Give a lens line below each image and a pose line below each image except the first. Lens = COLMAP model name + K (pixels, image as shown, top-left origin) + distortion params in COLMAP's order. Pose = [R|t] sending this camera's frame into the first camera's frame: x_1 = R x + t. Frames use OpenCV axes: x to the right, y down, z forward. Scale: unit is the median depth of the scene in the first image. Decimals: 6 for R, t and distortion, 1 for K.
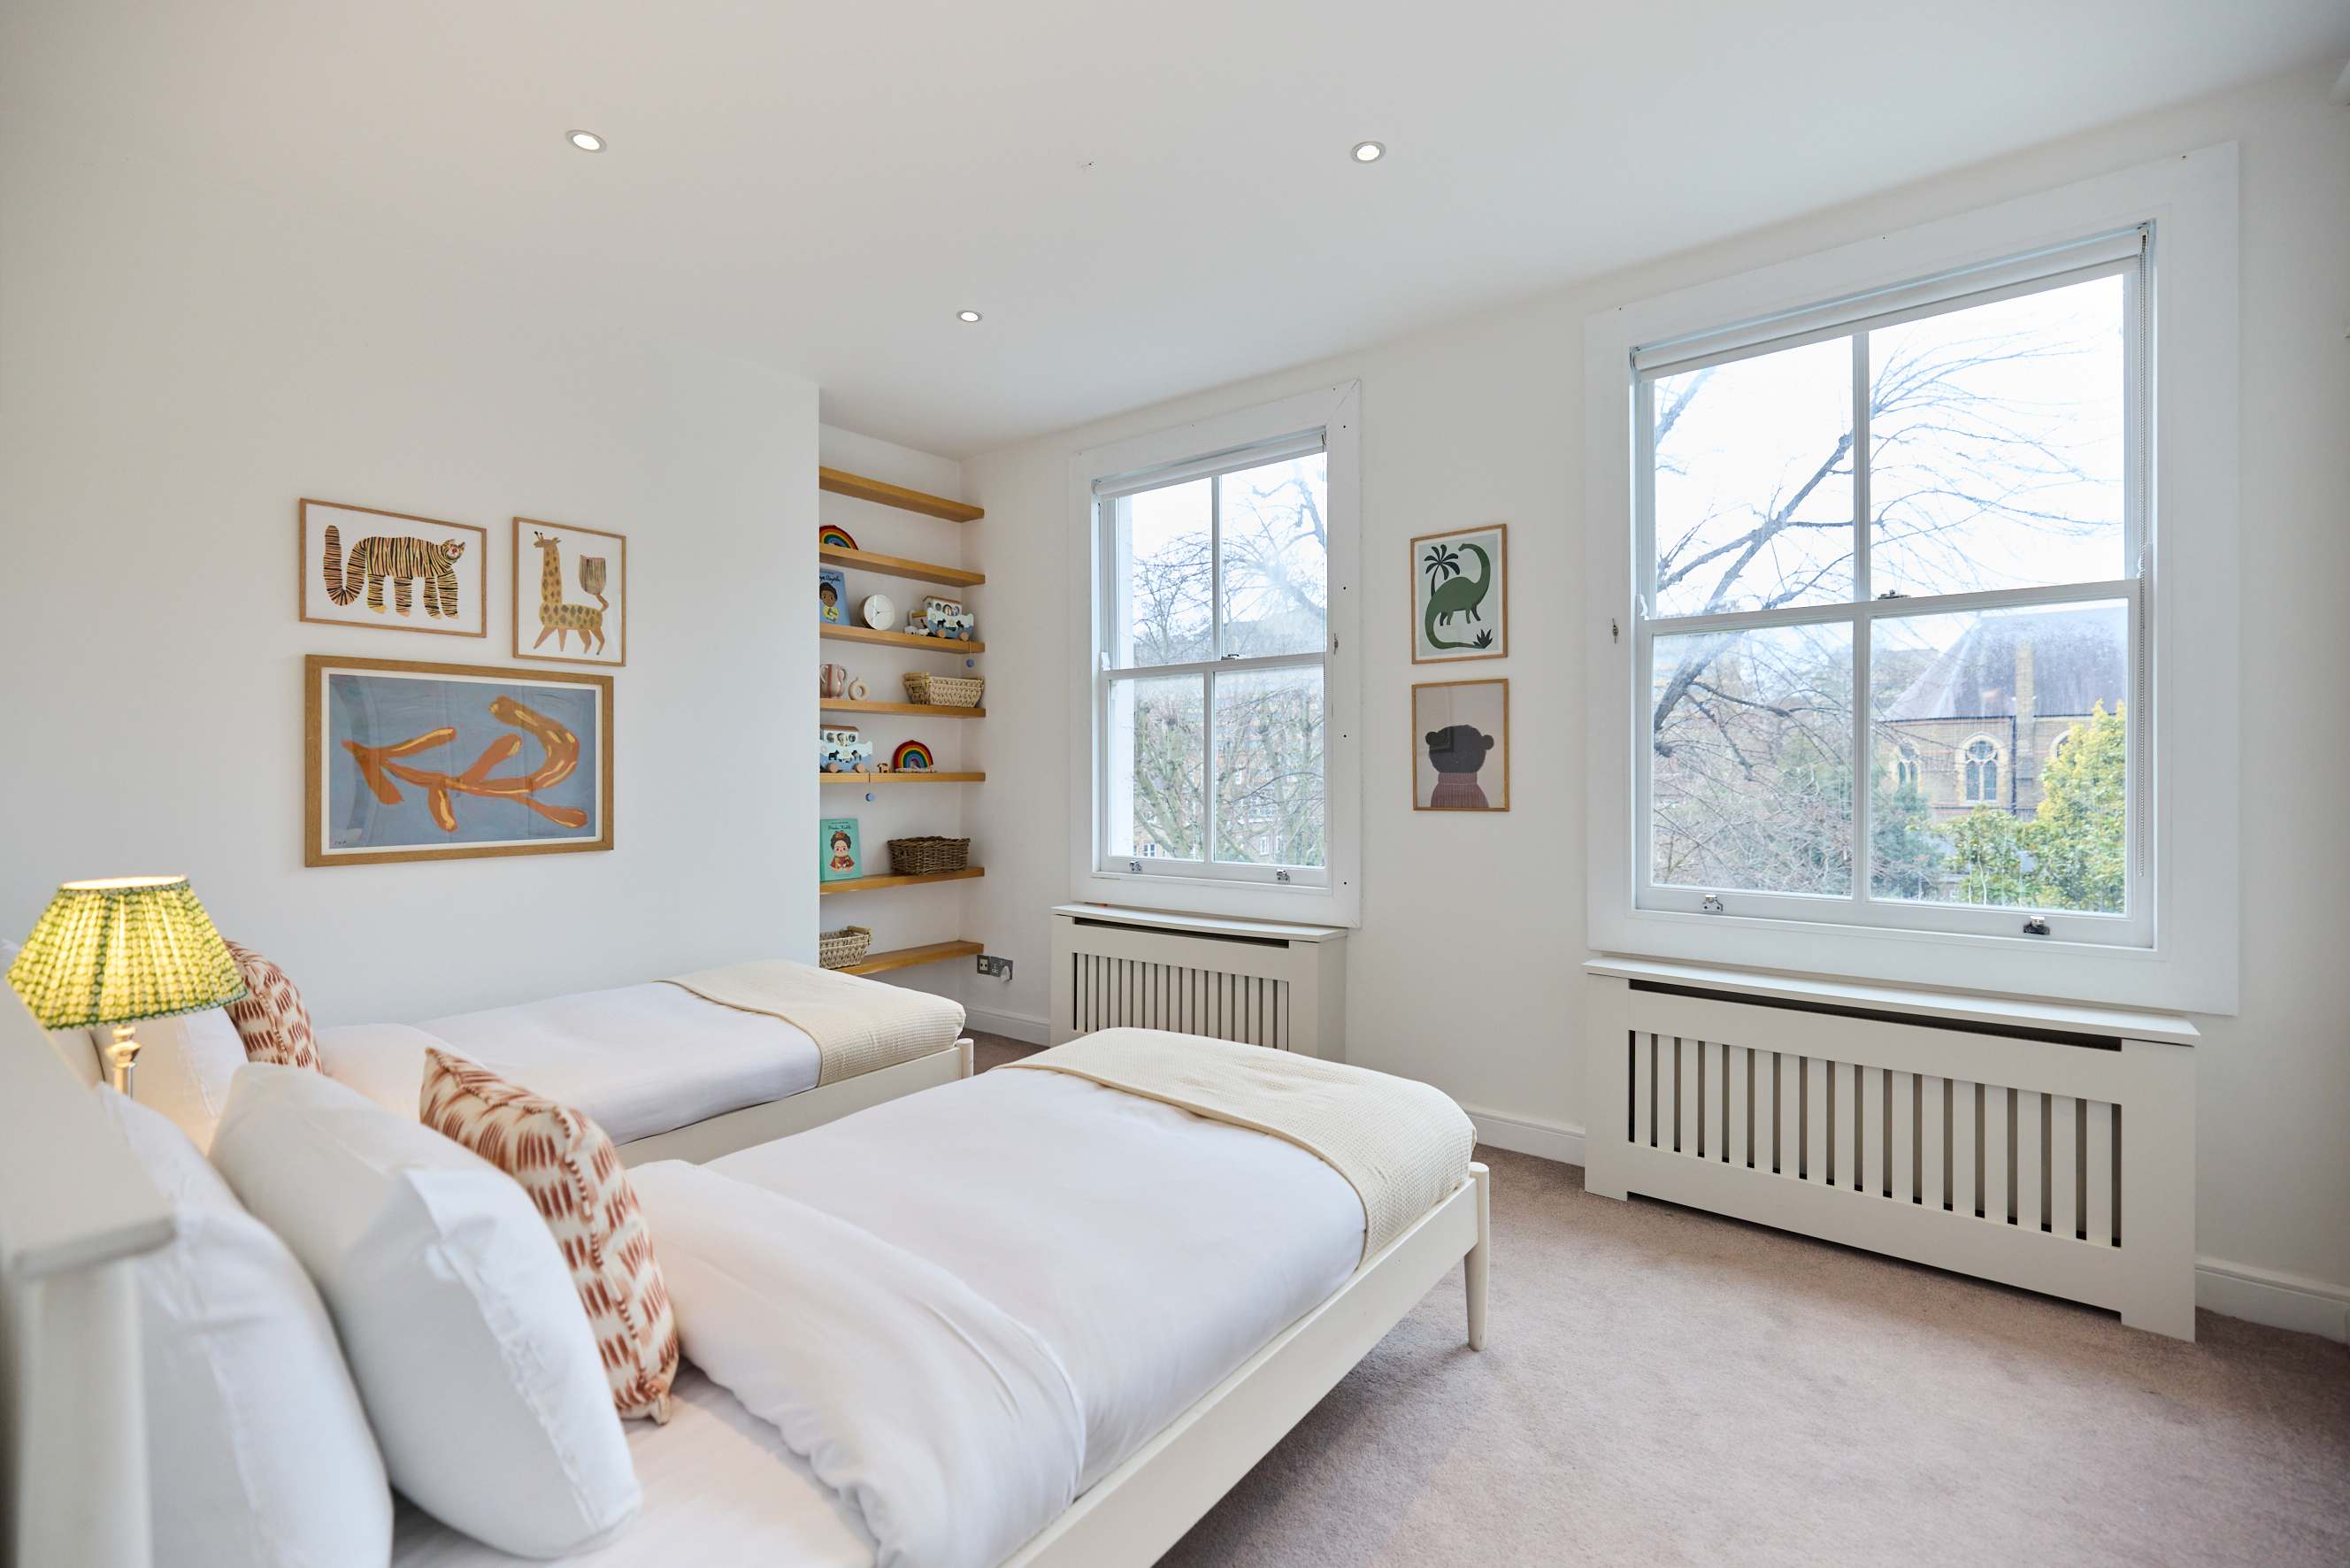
lens RADIAL K [[1015.9, 0, 1175.0], [0, 1015.9, 784.0], [0, 0, 1]] dist [0.001783, 0.000080]
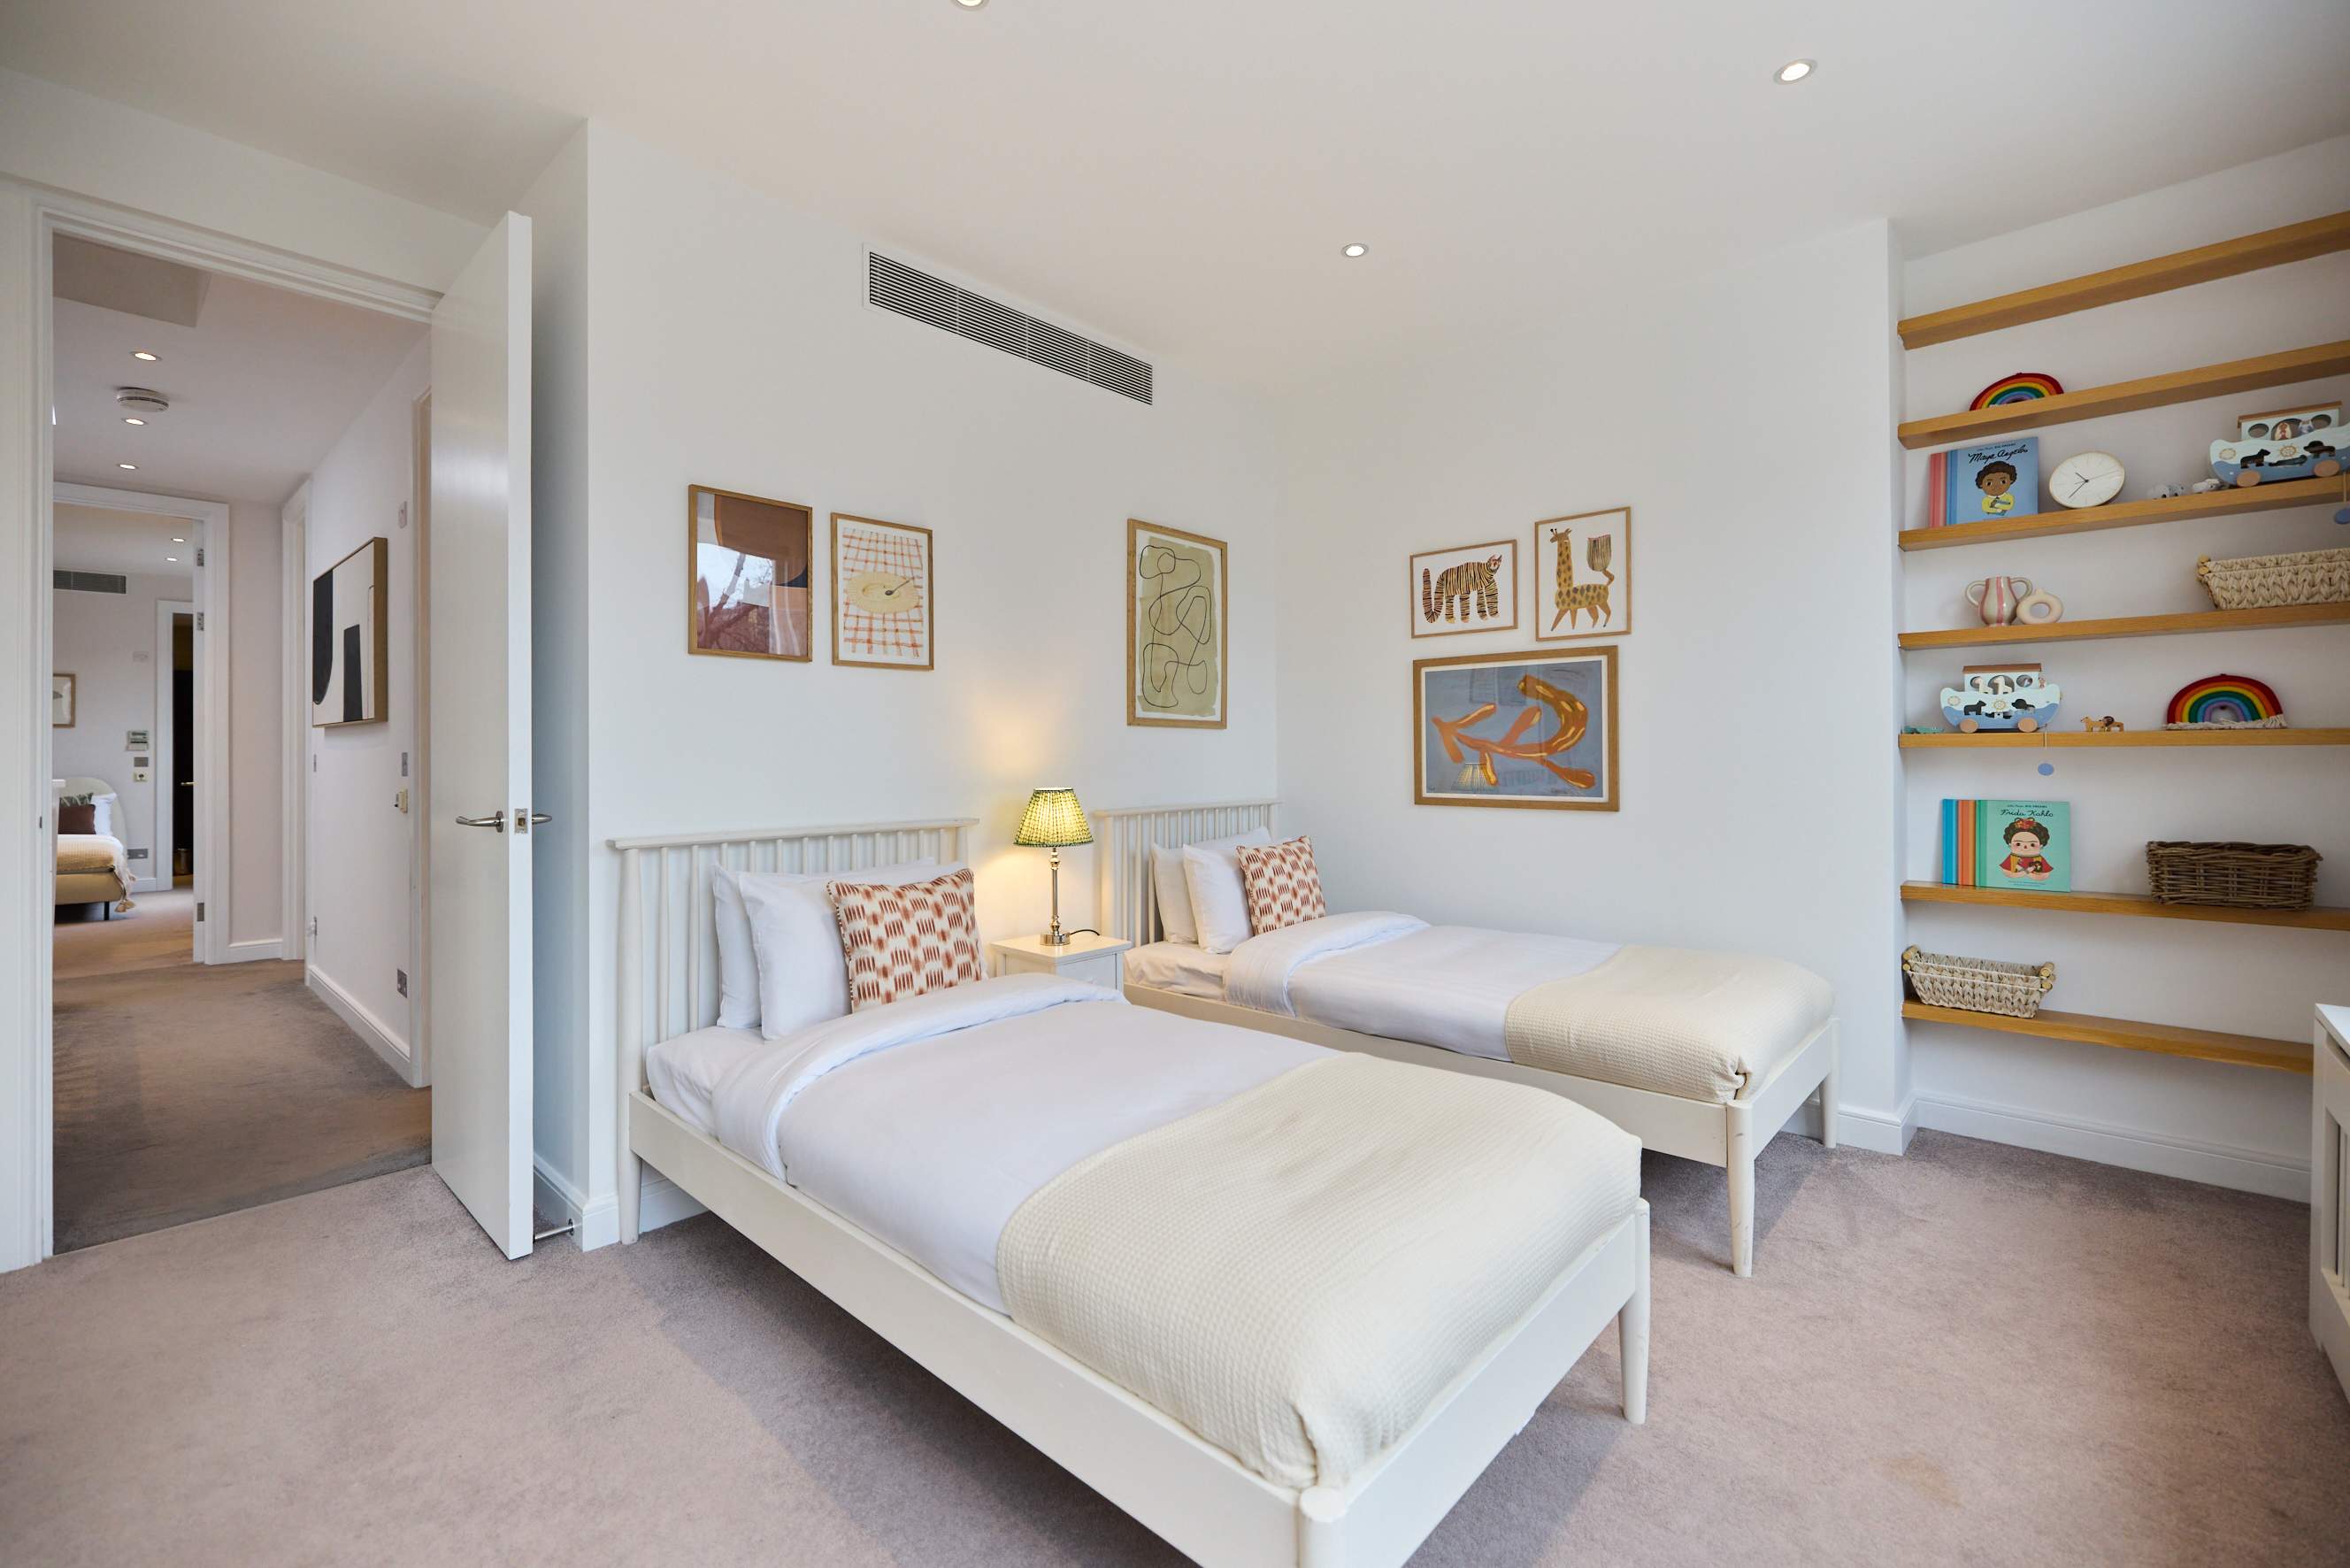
lens RADIAL K [[1011.0, 0, 1154.4], [0, 1011.0, 752.2], [0, 0, 1]] dist [0.001301, 0.000235]
pose [[-0.099029, 0.001637, -0.995083, 0.547232], [-0.003846, 0.999991, 0.002028, 0.003731], [0.995077, 0.004028, -0.099022, 0.655963]]
